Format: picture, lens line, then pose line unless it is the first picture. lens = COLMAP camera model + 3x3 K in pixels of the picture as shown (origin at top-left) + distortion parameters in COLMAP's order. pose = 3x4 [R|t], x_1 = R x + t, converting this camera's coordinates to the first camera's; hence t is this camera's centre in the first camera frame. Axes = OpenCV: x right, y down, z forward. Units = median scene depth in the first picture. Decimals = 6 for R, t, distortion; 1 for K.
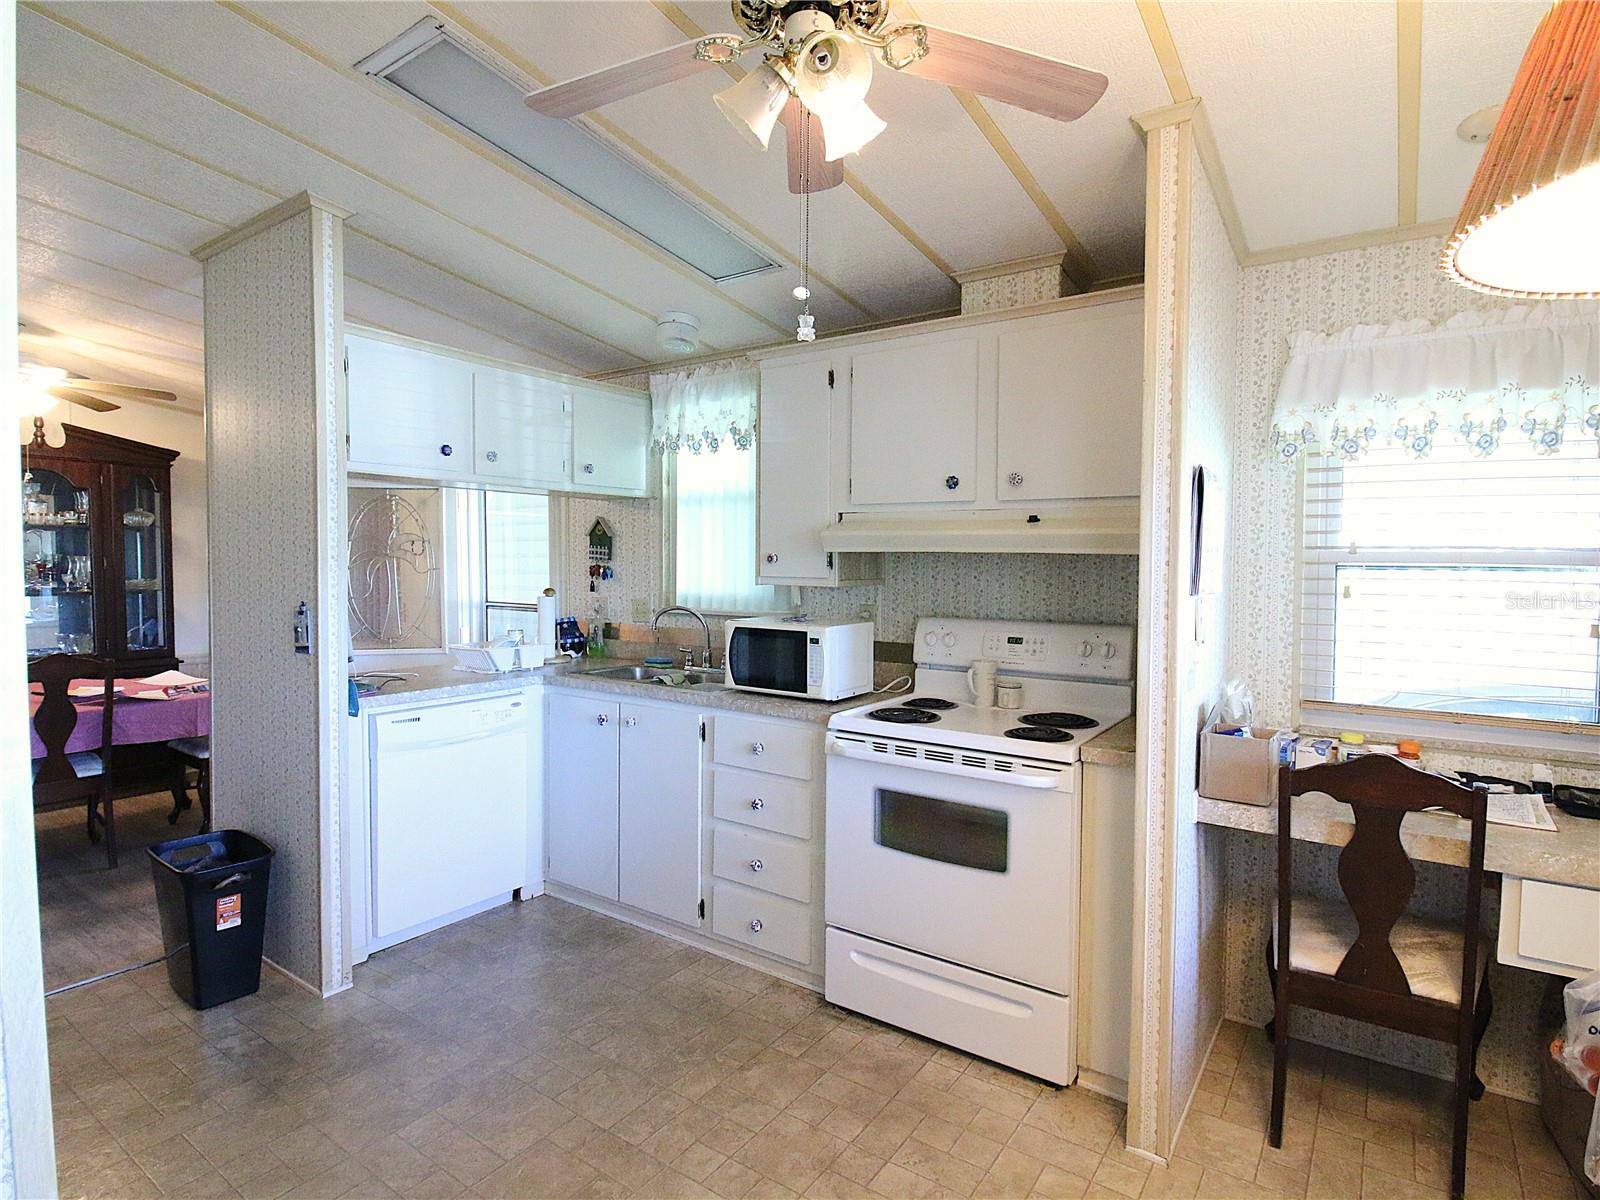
lens RADIAL K [[851.6, 0, 807.2], [0, 851.6, 592.1], [0, 0, 1]] dist [0.001106, -0.012938]
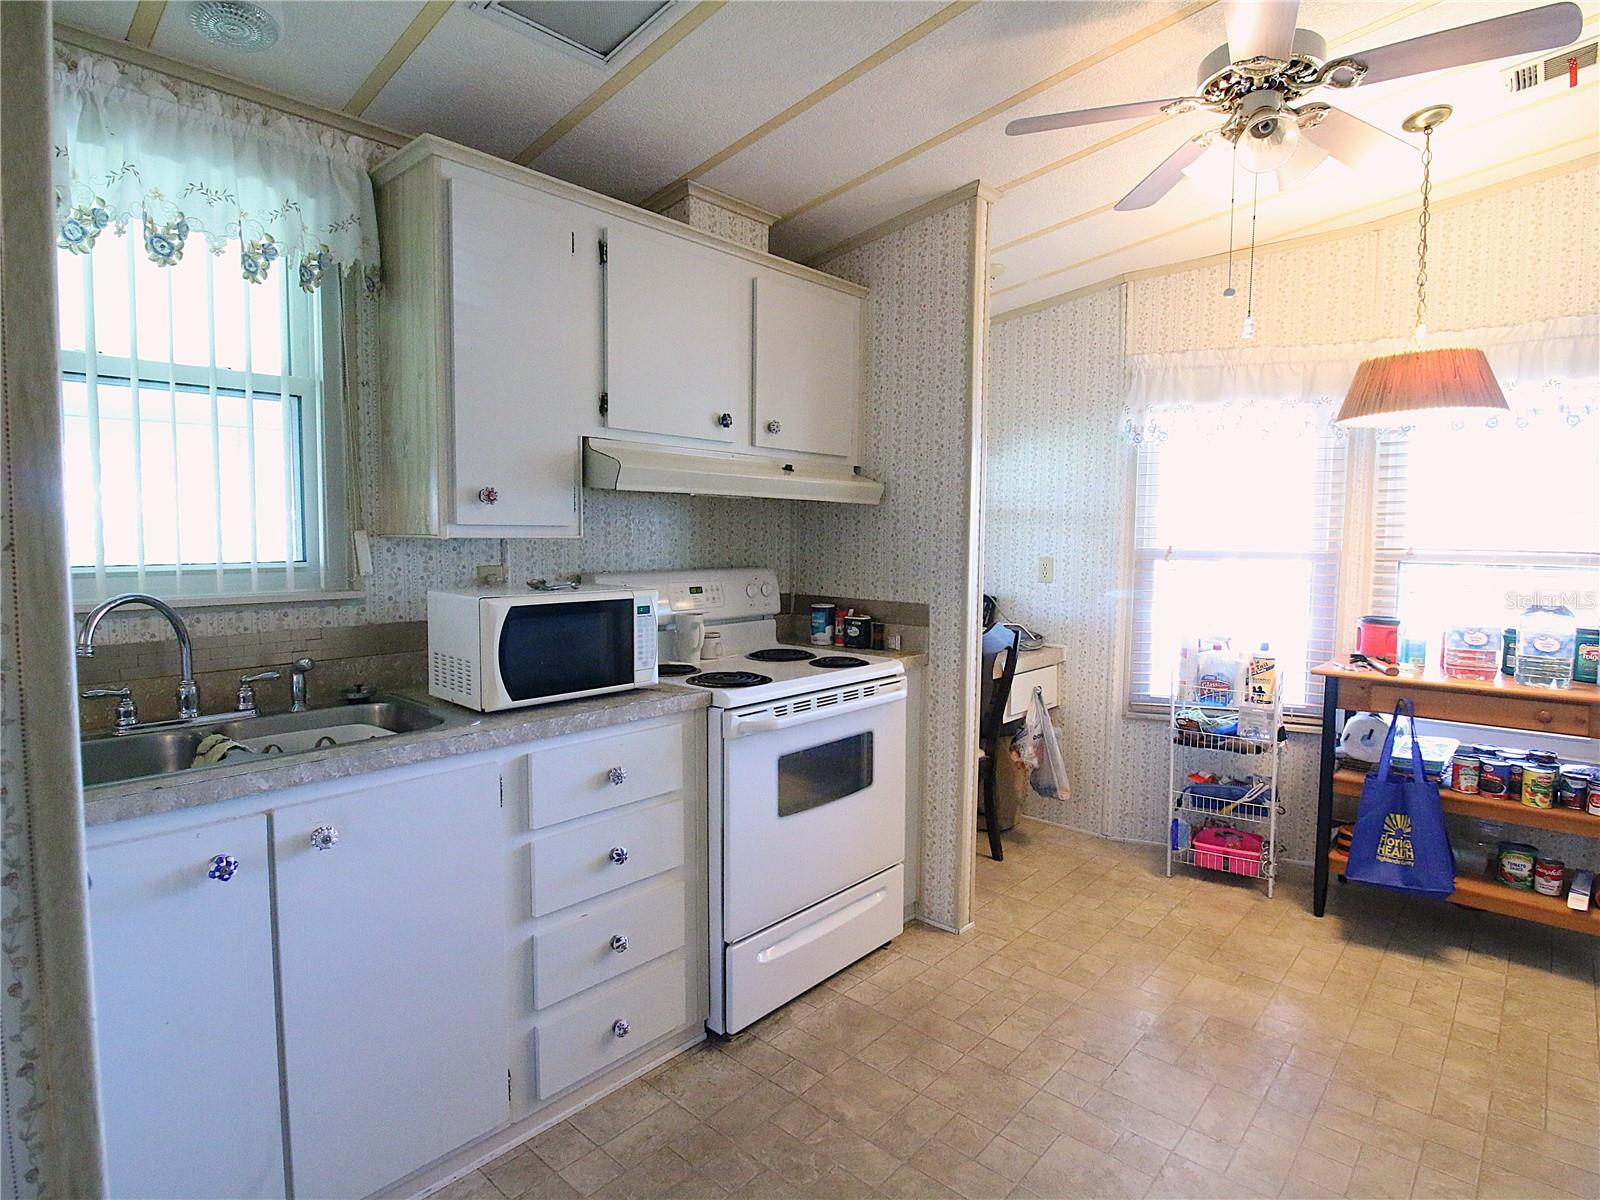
lens RADIAL K [[851.6, 0, 807.2], [0, 851.6, 592.1], [0, 0, 1]] dist [0.001106, -0.012938]
pose [[0.111623, -0.076167, 0.990827, -0.710256], [0.032889, 0.996795, 0.072921, -0.007584], [-0.993206, 0.024448, 0.113770, 0.770479]]
